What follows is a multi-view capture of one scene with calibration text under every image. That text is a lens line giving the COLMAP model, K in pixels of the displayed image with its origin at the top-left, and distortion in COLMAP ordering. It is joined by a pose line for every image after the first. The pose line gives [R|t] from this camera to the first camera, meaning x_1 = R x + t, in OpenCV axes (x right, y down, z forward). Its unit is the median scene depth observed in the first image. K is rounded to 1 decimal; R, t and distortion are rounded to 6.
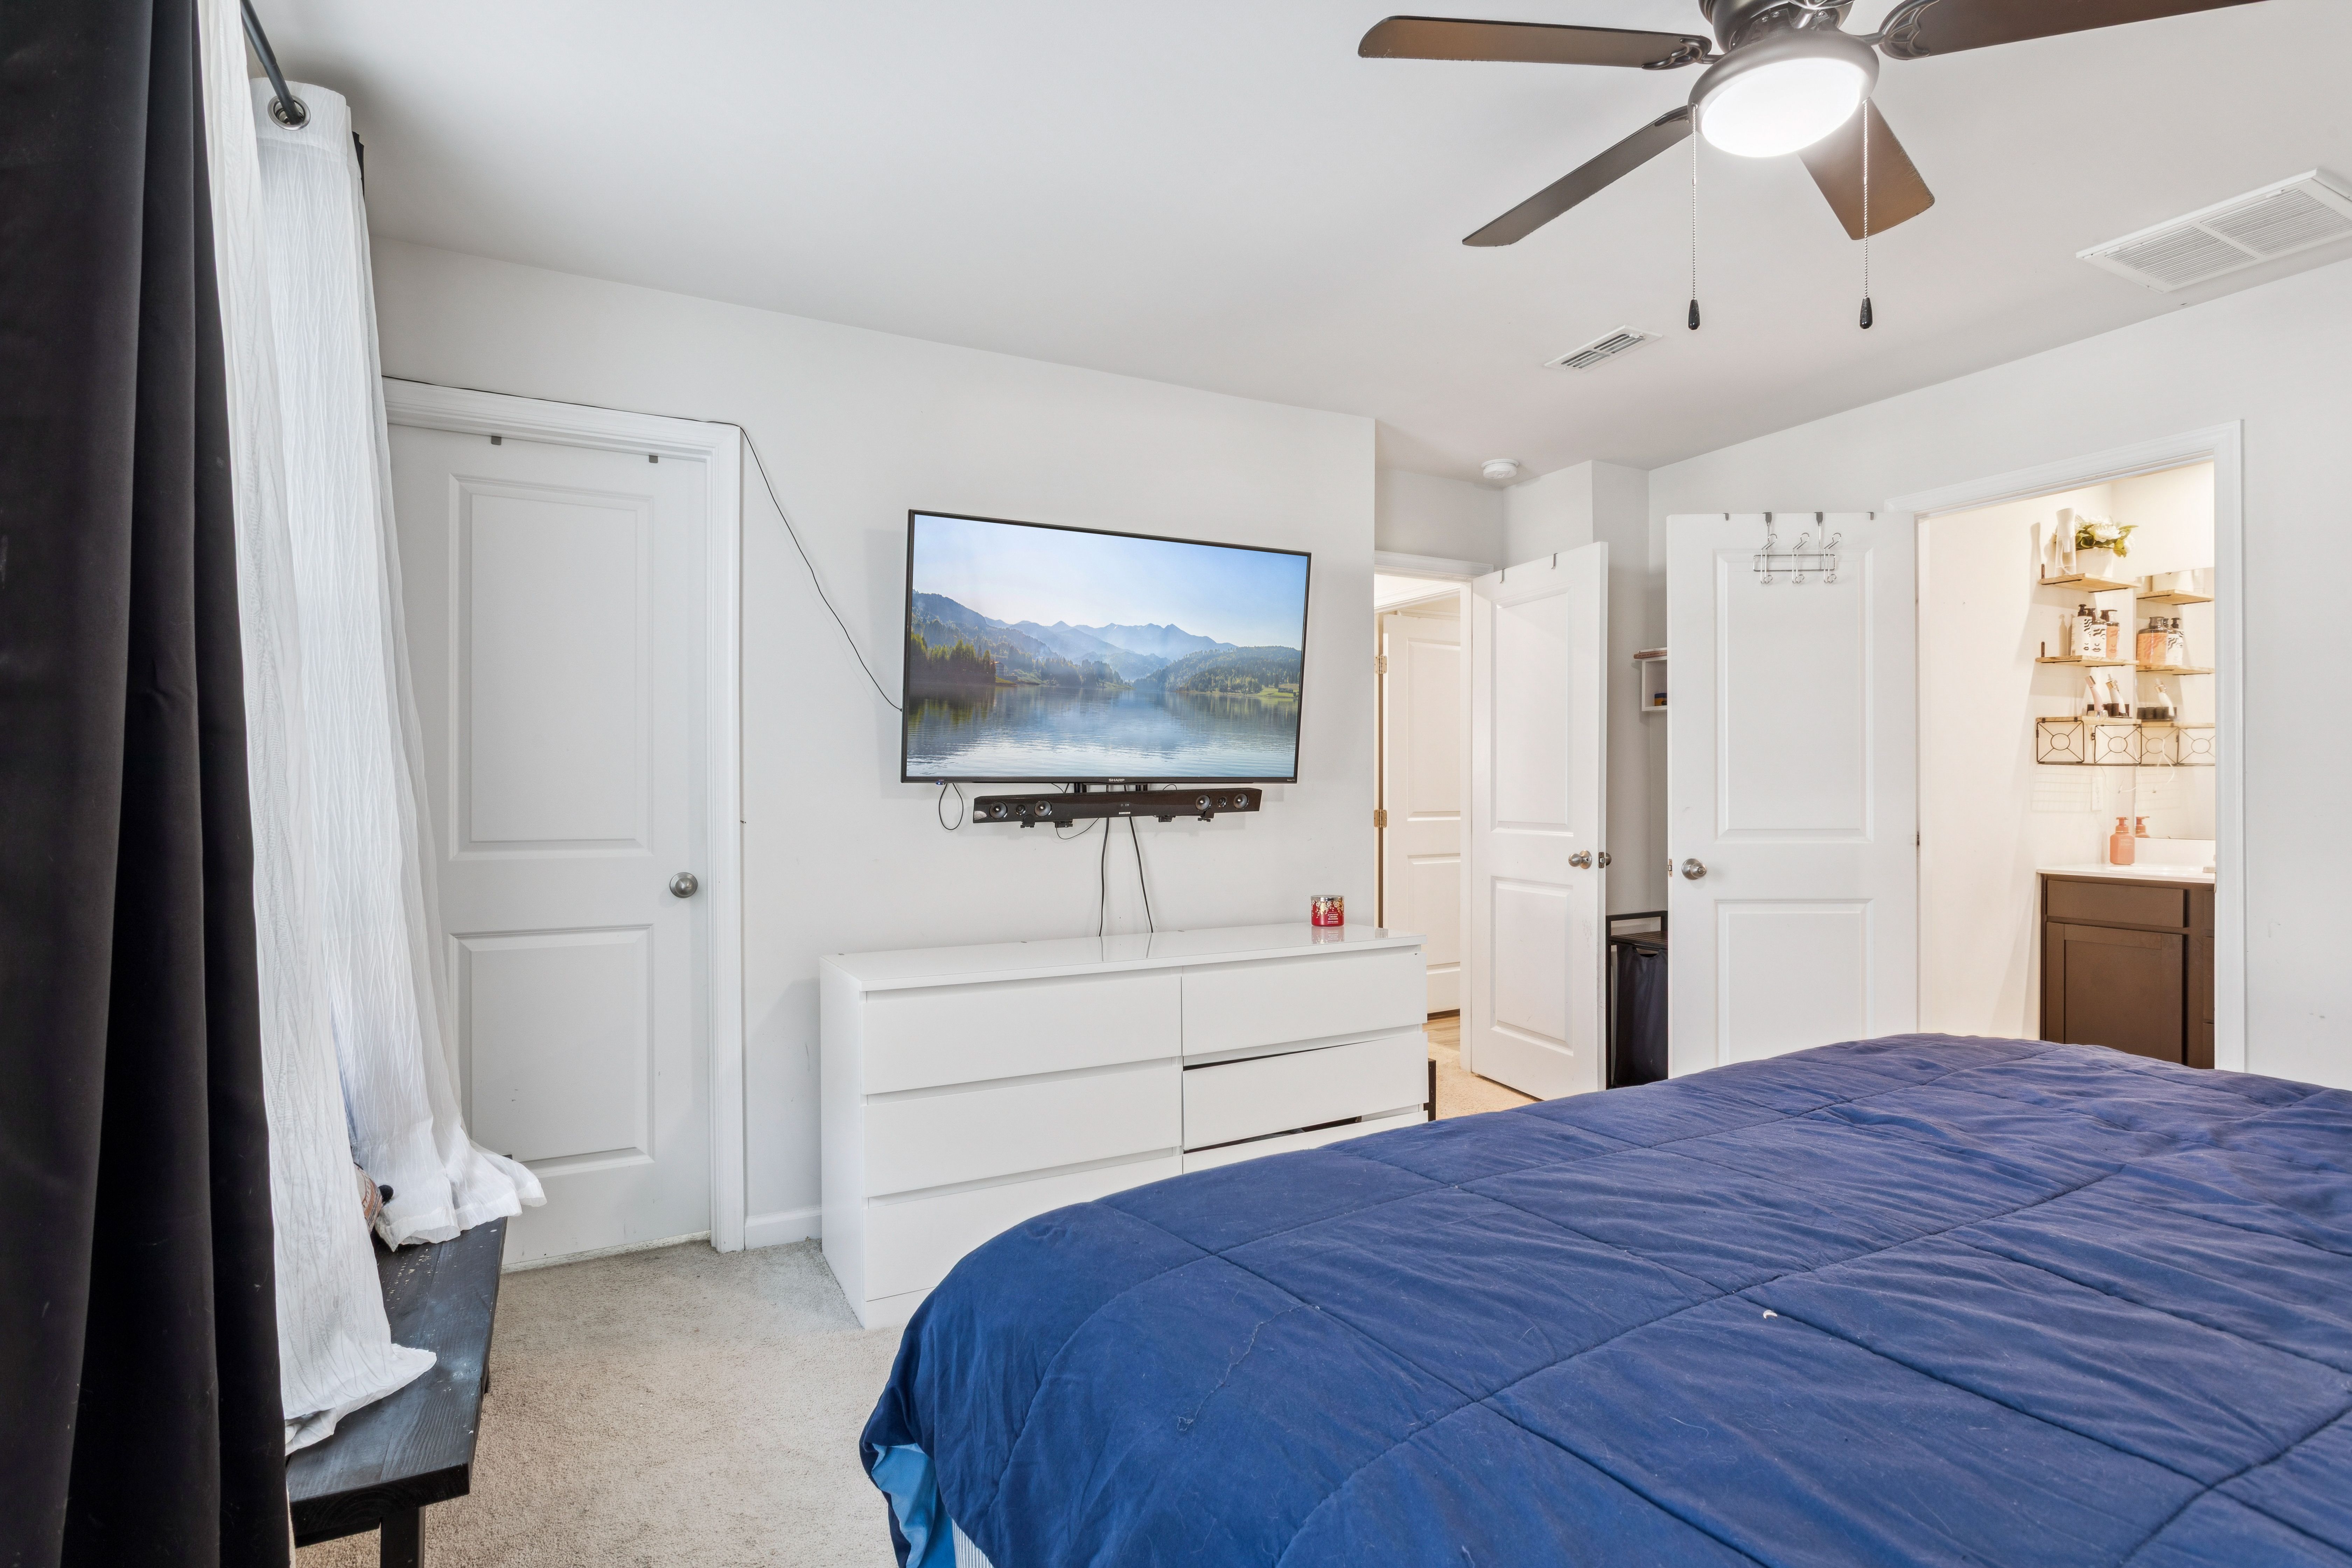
lens RADIAL K [[1135.8, 0, 1183.5], [0, 1135.8, 782.9], [0, 0, 1]] dist [-0.006226, 0.000386]
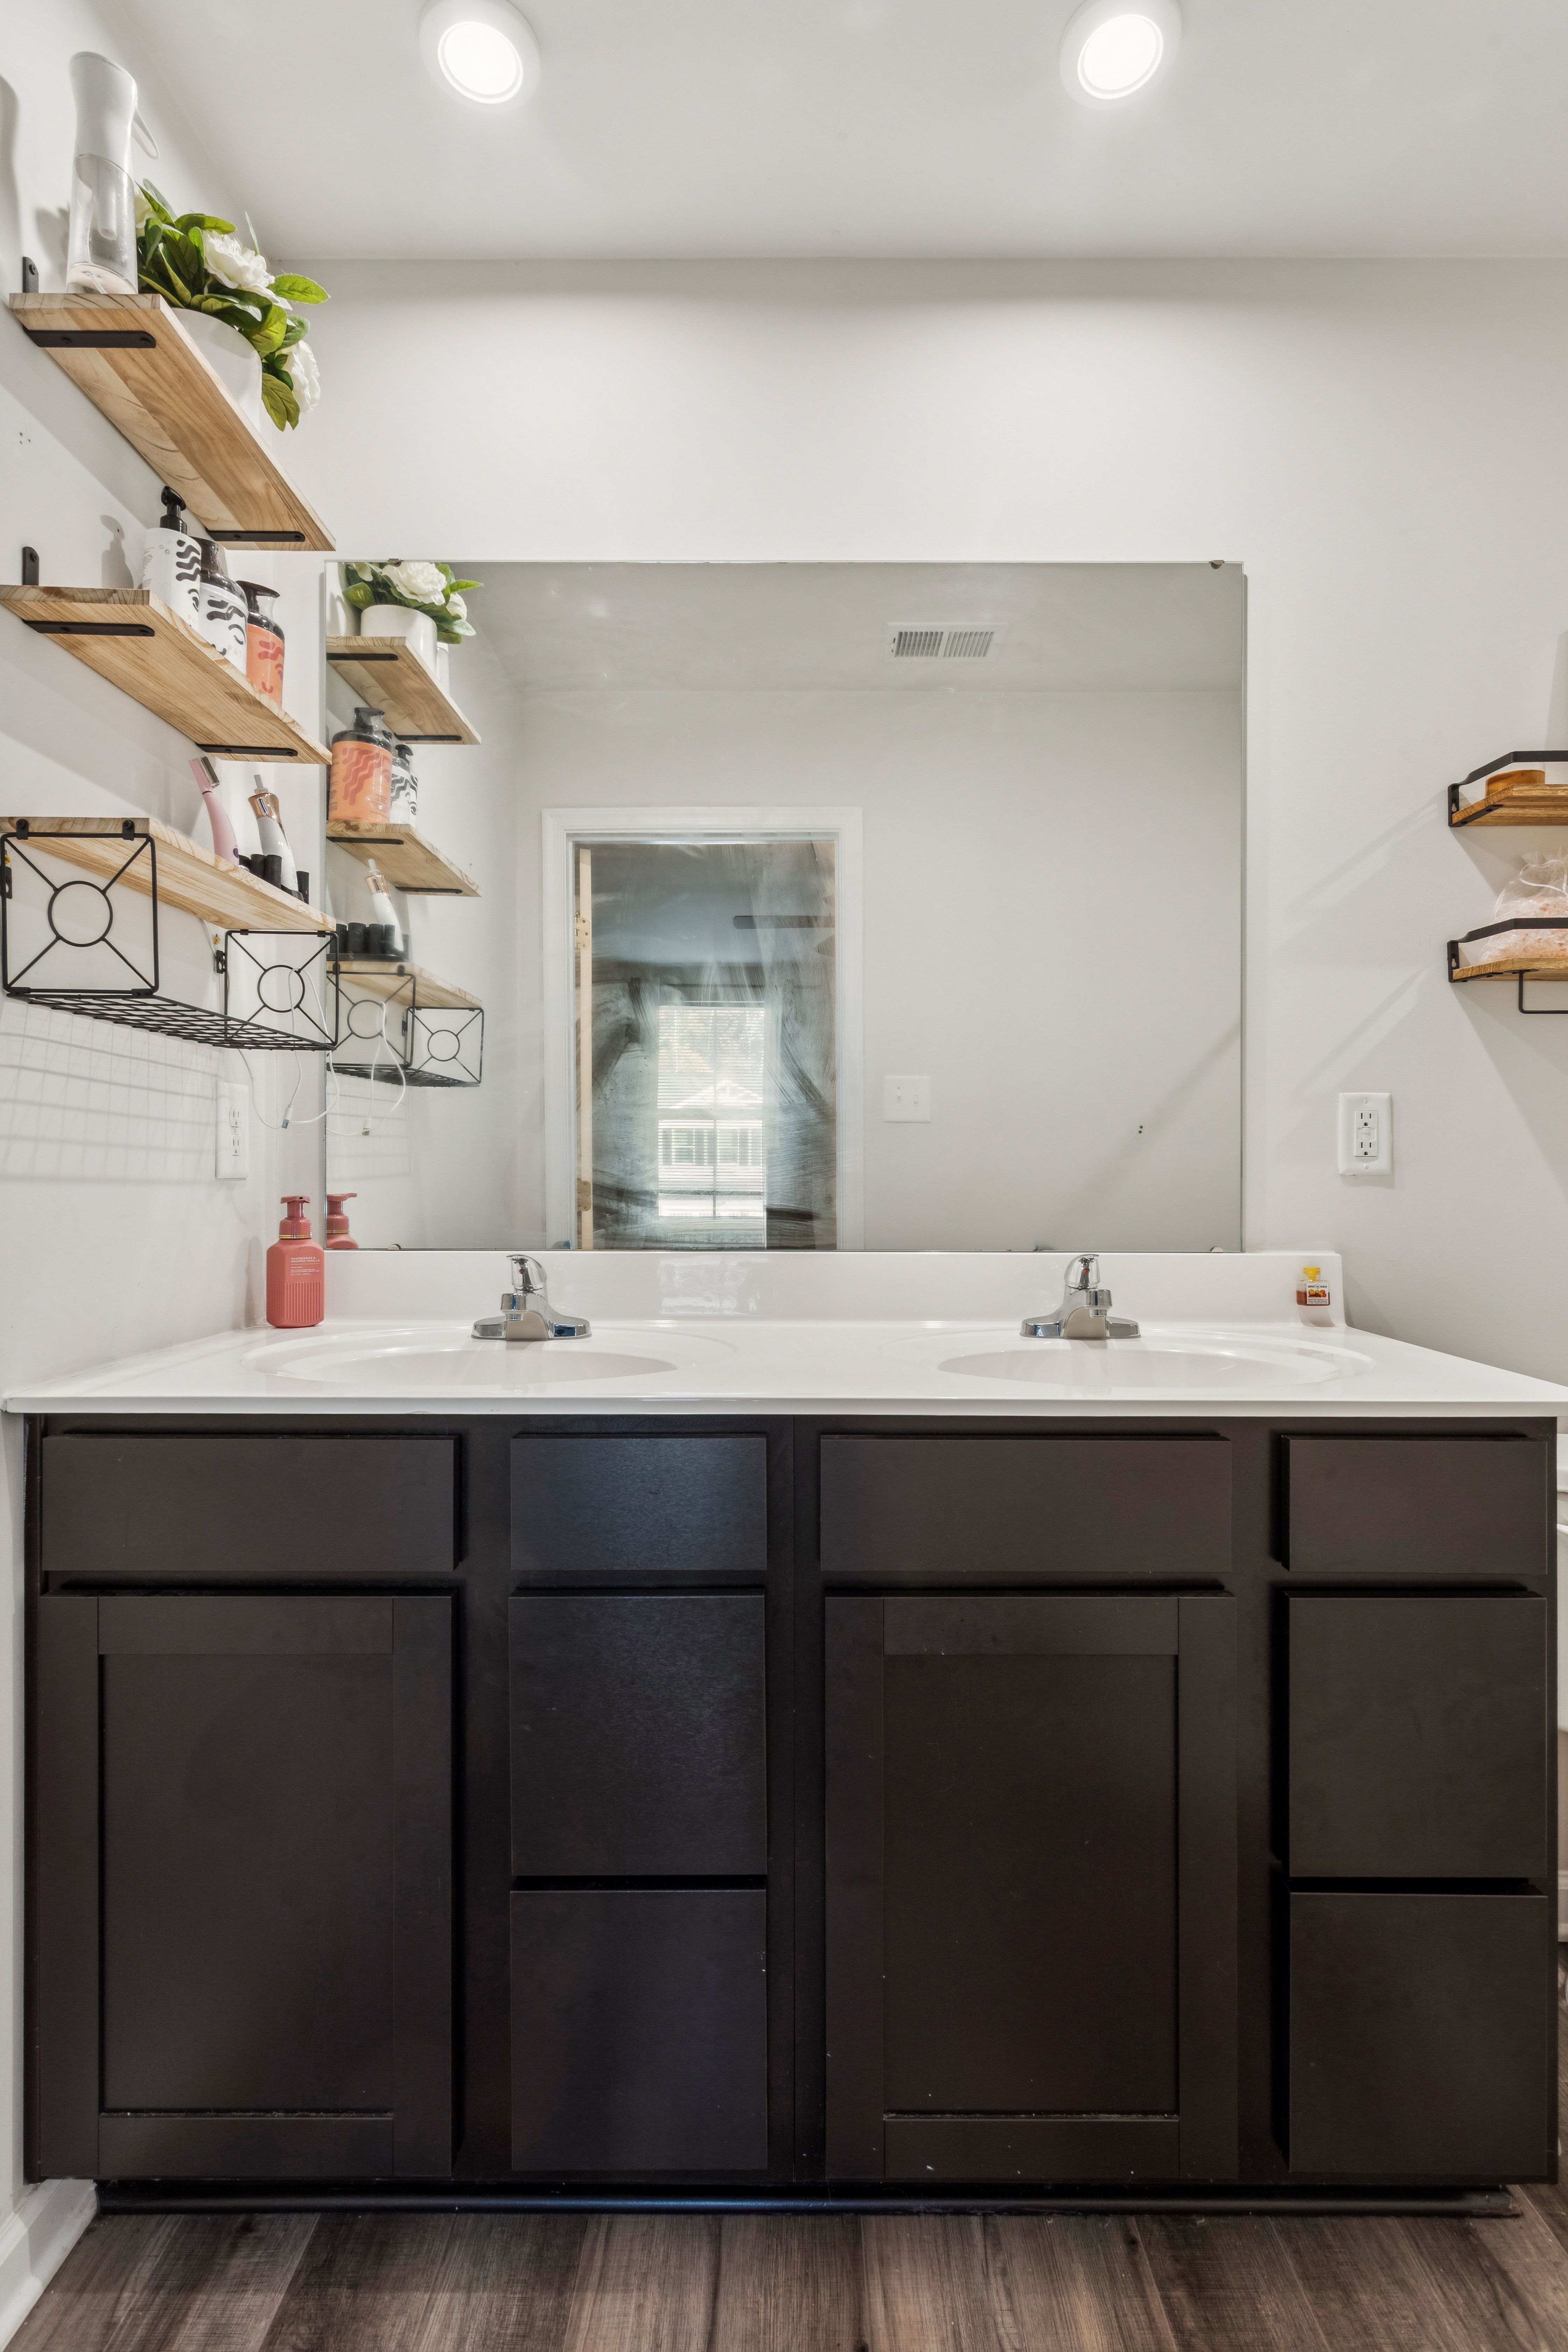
lens RADIAL K [[1116.9, 0, 784.0], [0, 1116.9, 1176.0], [0, 0, 1]] dist [0.001232, 0.000208]
pose [[0.477538, -0.004061, 0.878601, 0.592136], [0.003765, 0.999990, 0.002576, 0.023727], [-0.878603, 0.002078, 0.477549, 0.693471]]
